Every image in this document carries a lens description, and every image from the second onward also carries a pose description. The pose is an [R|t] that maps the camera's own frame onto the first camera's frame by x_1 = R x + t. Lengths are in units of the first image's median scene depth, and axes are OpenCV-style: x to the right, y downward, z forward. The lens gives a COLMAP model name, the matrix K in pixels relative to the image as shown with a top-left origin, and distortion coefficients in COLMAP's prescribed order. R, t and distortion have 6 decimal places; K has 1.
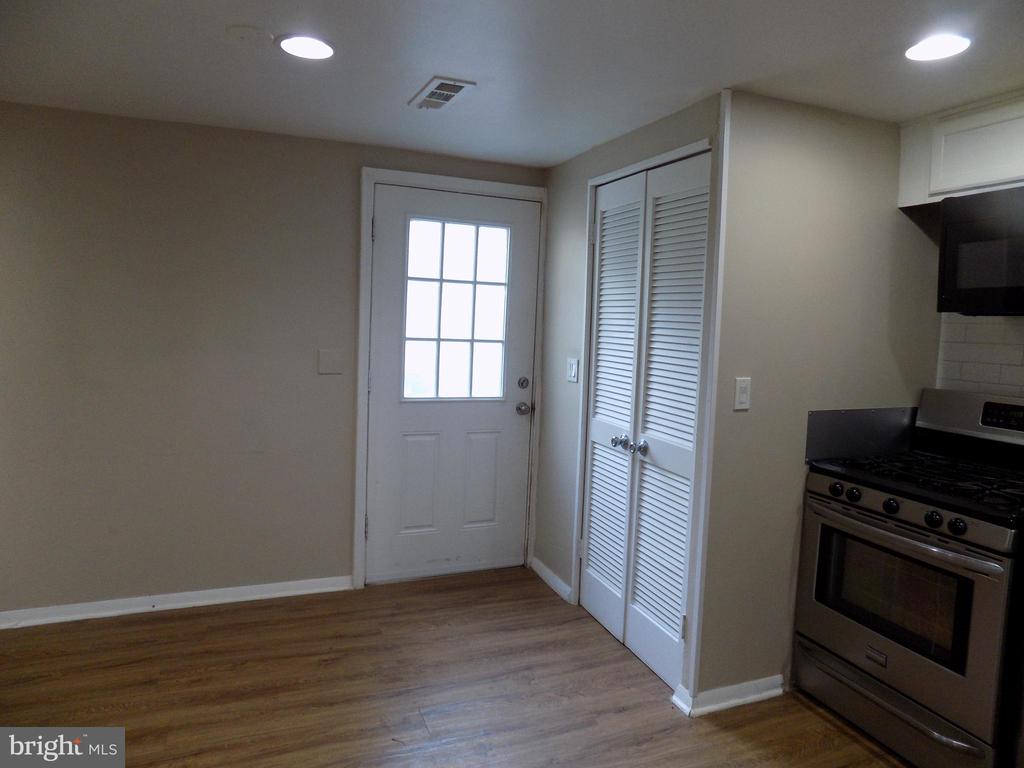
lens RADIAL K [[686.6, 0, 513.0], [0, 686.6, 380.6], [0, 0, 1]] dist [-0.072554, 0.065032]
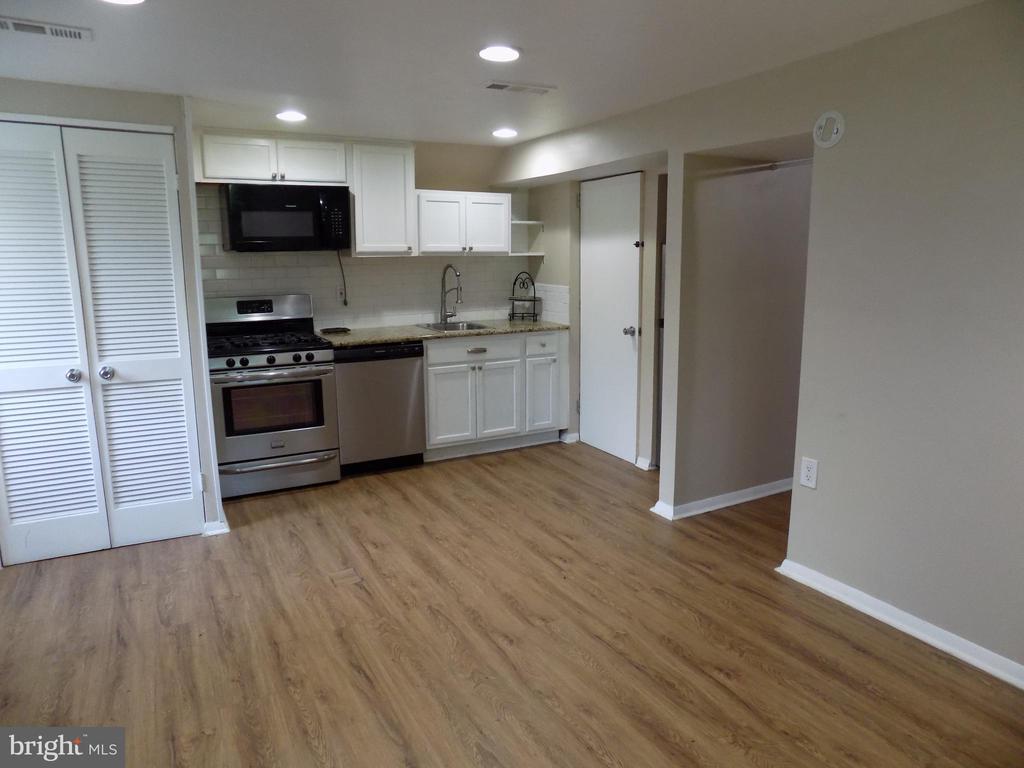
lens RADIAL K [[686.6, 0, 513.0], [0, 686.6, 380.6], [0, 0, 1]] dist [-0.072554, 0.065032]
pose [[-0.119040, -0.202287, 0.972065, -1.134923], [0.099348, 0.971686, 0.214375, -0.075342], [-0.987907, 0.122092, -0.095572, 0.472191]]
